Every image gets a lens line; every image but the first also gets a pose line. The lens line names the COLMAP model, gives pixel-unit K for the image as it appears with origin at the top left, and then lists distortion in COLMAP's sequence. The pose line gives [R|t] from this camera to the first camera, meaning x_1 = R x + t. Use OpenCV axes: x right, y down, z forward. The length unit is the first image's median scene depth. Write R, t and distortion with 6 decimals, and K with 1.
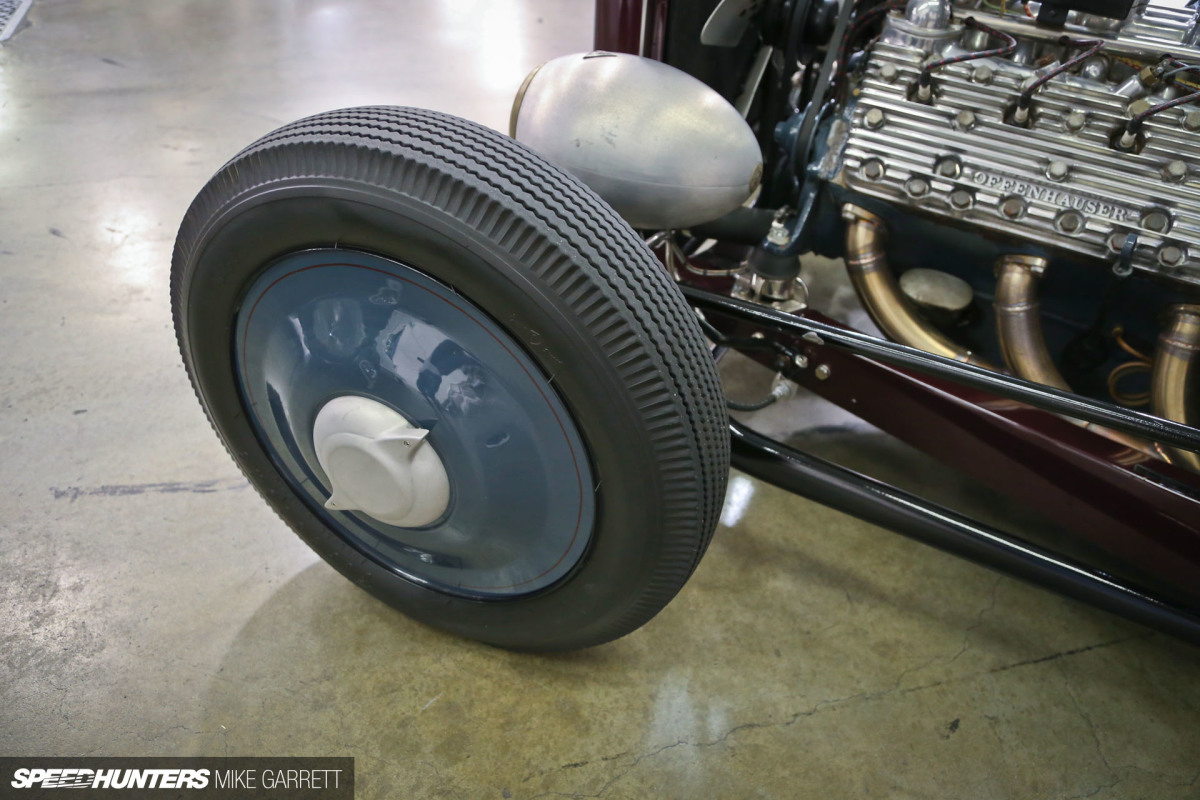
lens RADIAL K [[981.2, 0, 600.0], [0, 981.2, 400.0], [0, 0, 1]] dist [-0.012431, -0.004402]
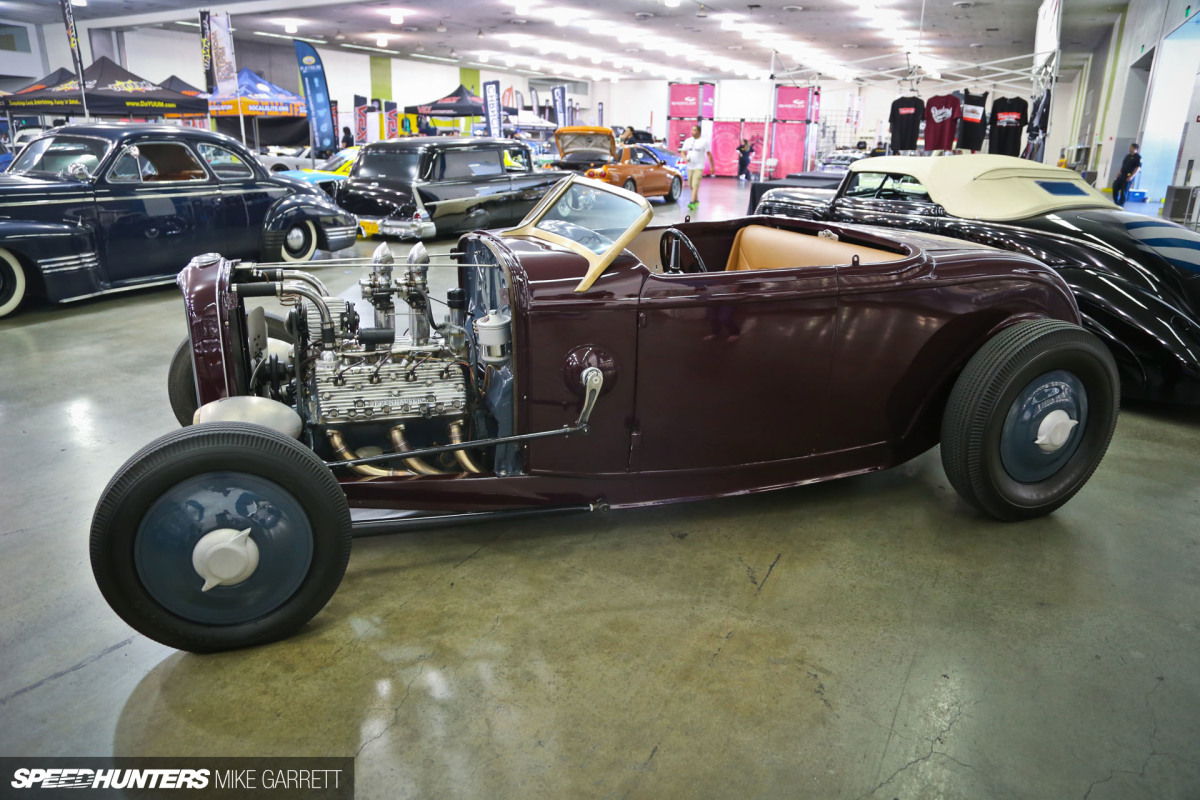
lens RADIAL K [[857.5, 0, 600.0], [0, 857.5, 400.0], [0, 0, 1]] dist [-0.005463, -0.000583]
pose [[0.671844, -0.252042, 0.696491, -0.876963], [0.471440, 0.870771, -0.139647, 0.413056], [-0.571288, 0.422175, 0.703845, -1.100458]]
